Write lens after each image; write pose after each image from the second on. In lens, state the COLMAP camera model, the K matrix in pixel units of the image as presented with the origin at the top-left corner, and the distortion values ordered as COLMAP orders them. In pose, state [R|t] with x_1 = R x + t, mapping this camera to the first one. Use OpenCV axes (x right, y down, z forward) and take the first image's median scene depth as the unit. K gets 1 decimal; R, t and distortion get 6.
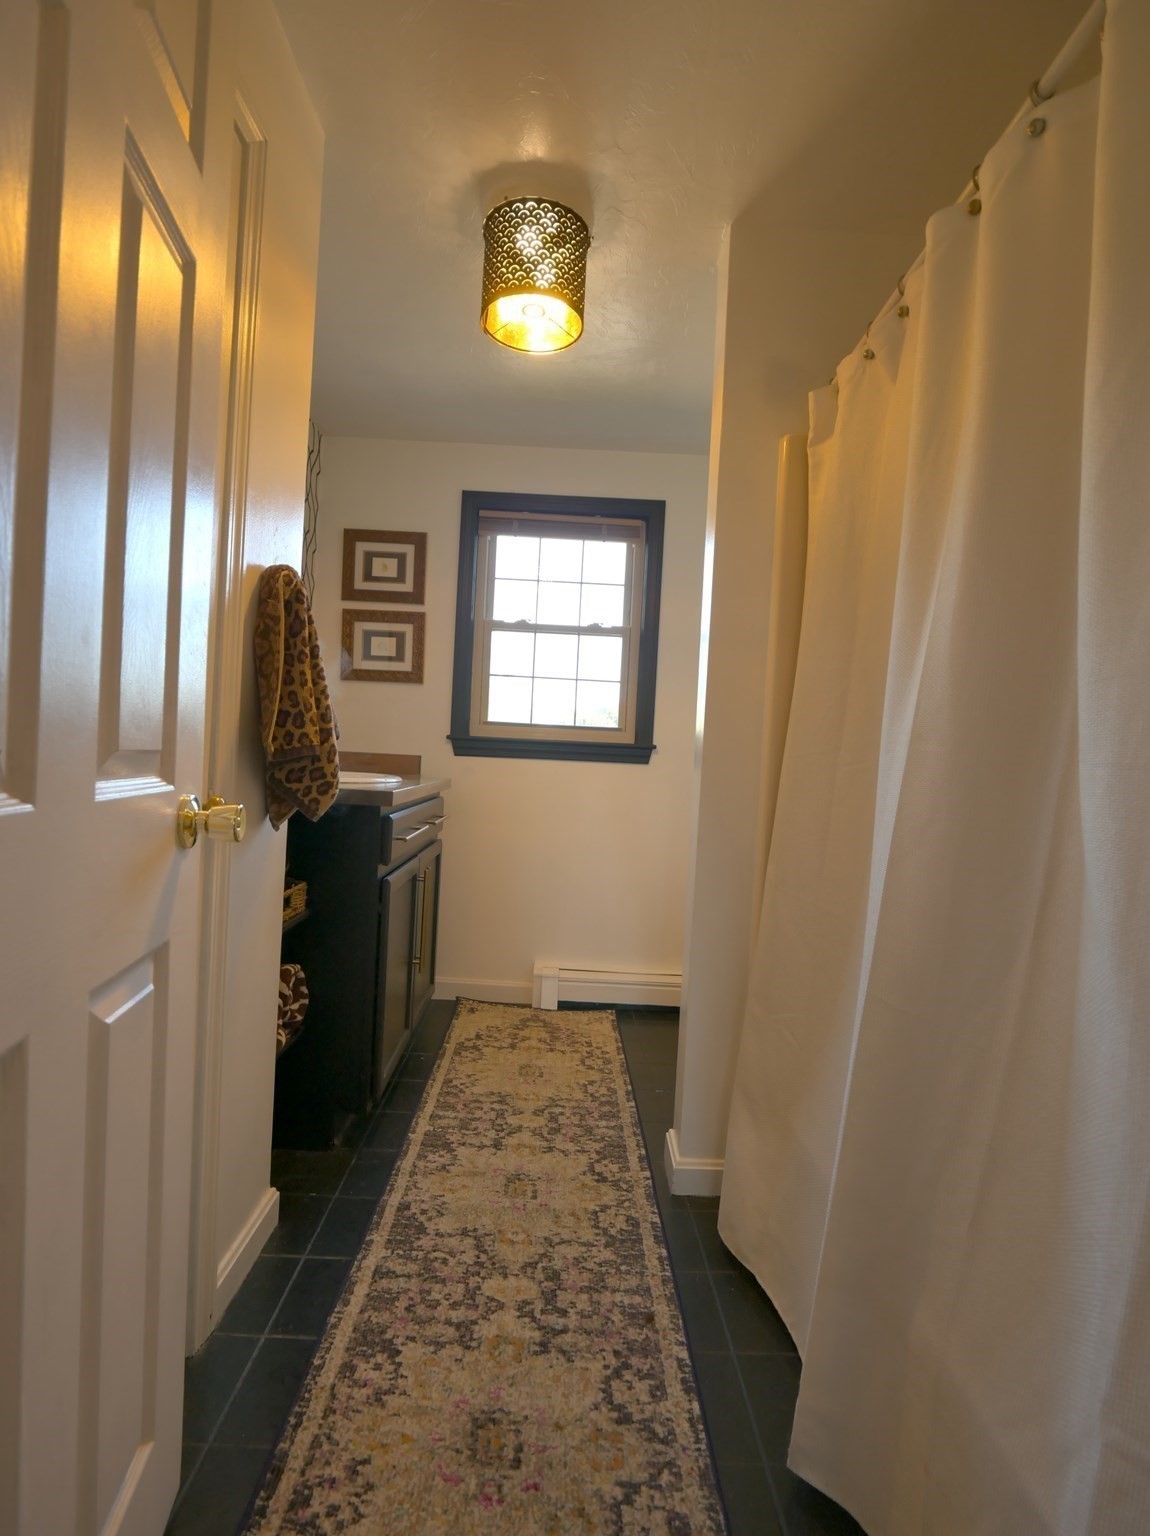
lens RADIAL K [[733.1, 0, 568.5], [0, 733.1, 770.9], [0, 0, 1]] dist [-0.018952, 0.002160]
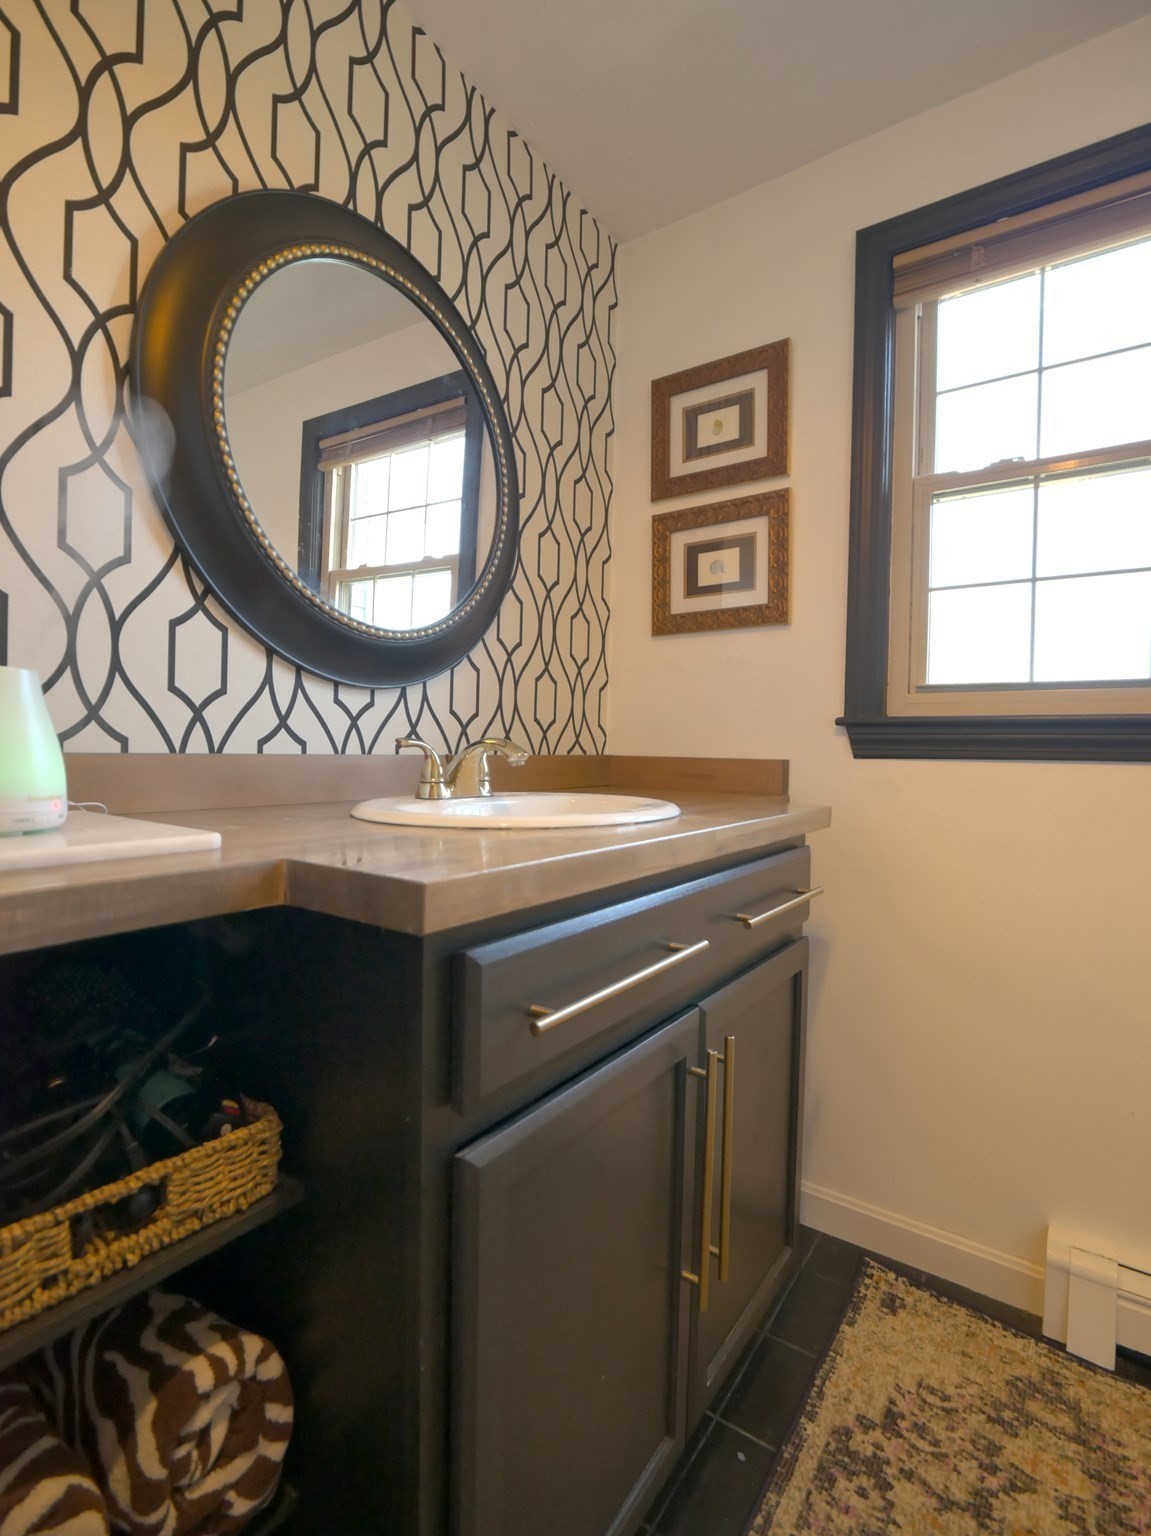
lens RADIAL K [[733.1, 0, 569.0], [0, 733.1, 770.9], [0, 0, 1]] dist [-0.018952, 0.002160]
pose [[0.807846, -0.019394, -0.589075, -0.018664], [0.010211, 0.999769, -0.018912, -0.004541], [0.589306, 0.009263, 0.807857, 0.483726]]
